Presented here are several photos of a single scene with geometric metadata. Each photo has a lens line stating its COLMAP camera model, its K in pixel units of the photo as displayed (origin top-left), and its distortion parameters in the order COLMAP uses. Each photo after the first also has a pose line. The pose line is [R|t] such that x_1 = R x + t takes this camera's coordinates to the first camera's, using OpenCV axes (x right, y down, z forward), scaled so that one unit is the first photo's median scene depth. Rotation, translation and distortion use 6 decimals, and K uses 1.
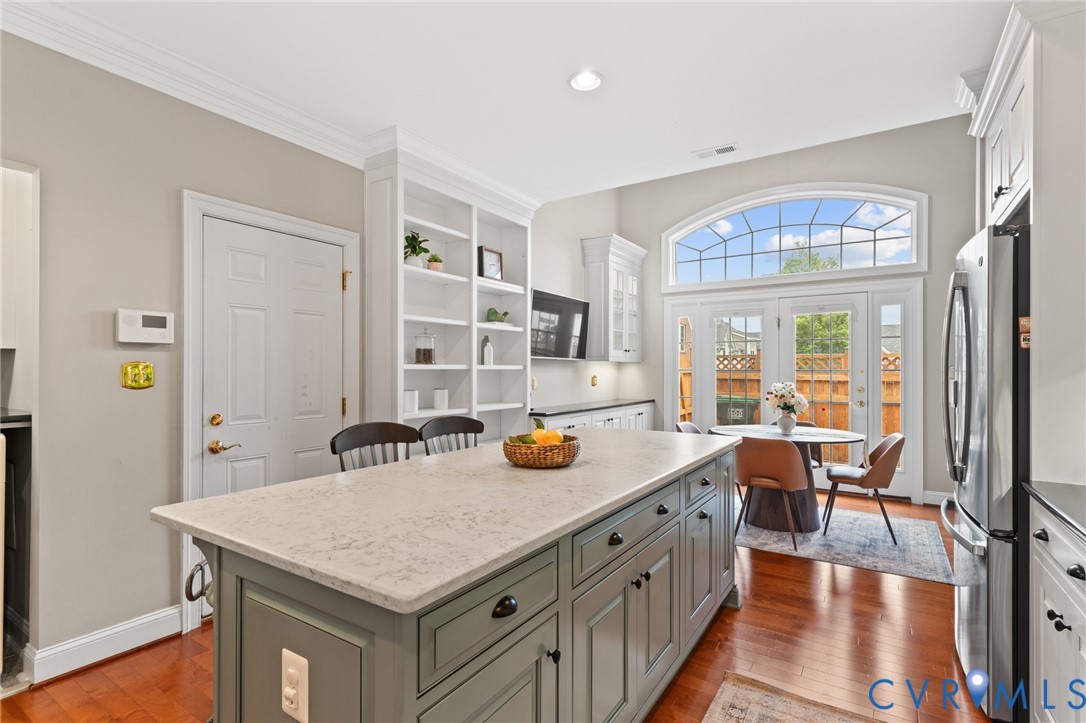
lens RADIAL K [[522.8, 0, 541.4], [0, 522.8, 367.6], [0, 0, 1]] dist [0.003525, 0.001412]
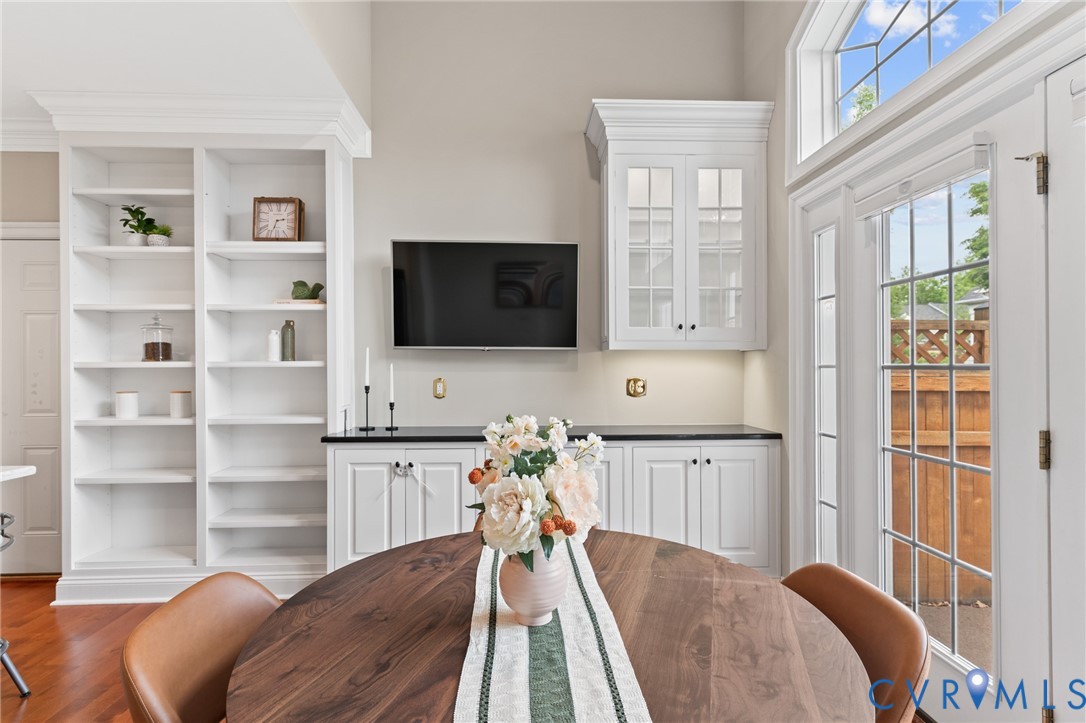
lens RADIAL K [[522.8, 0, 539.5], [0, 522.8, 360.9], [0, 0, 1]] dist [0.003525, 0.001412]
pose [[0.573384, -0.012772, -0.819187, 0.512366], [0.007907, 0.999918, -0.010055, 0.003523], [0.819248, -0.000712, 0.573438, 0.647607]]
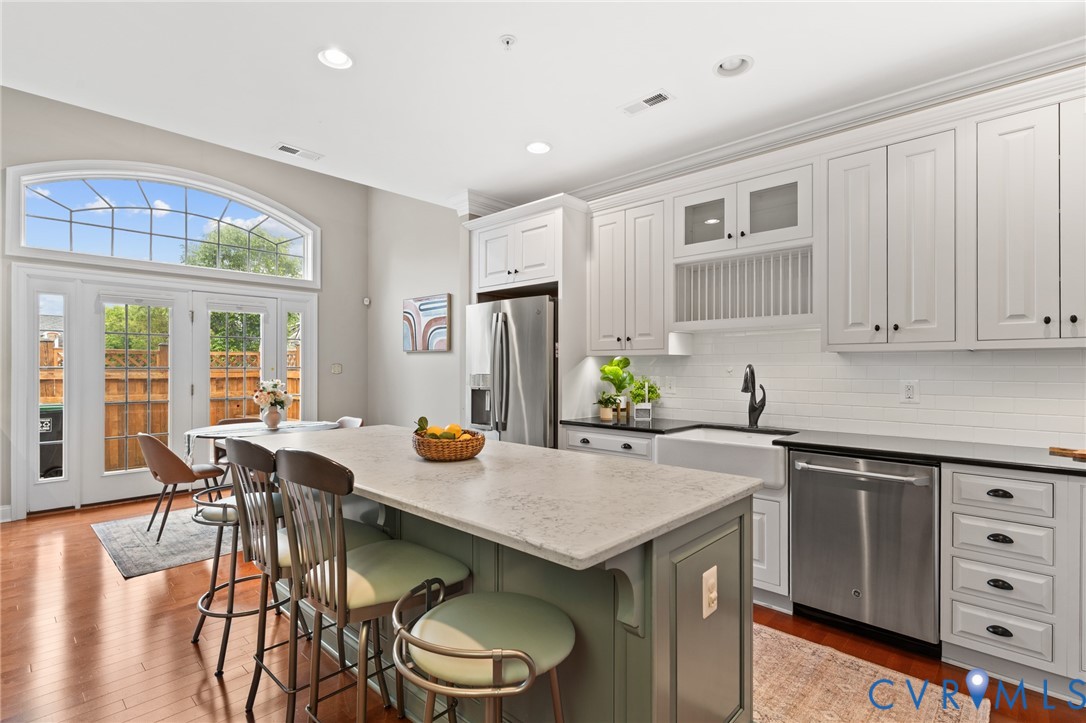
lens RADIAL K [[522.8, 0, 542.2], [0, 522.8, 366.2], [0, 0, 1]] dist [0.003525, 0.001412]
pose [[0.170633, -0.000669, 0.985334, -0.353253], [-0.003220, 0.999994, 0.001236, -0.001214], [-0.985329, -0.003384, 0.170630, 0.218831]]
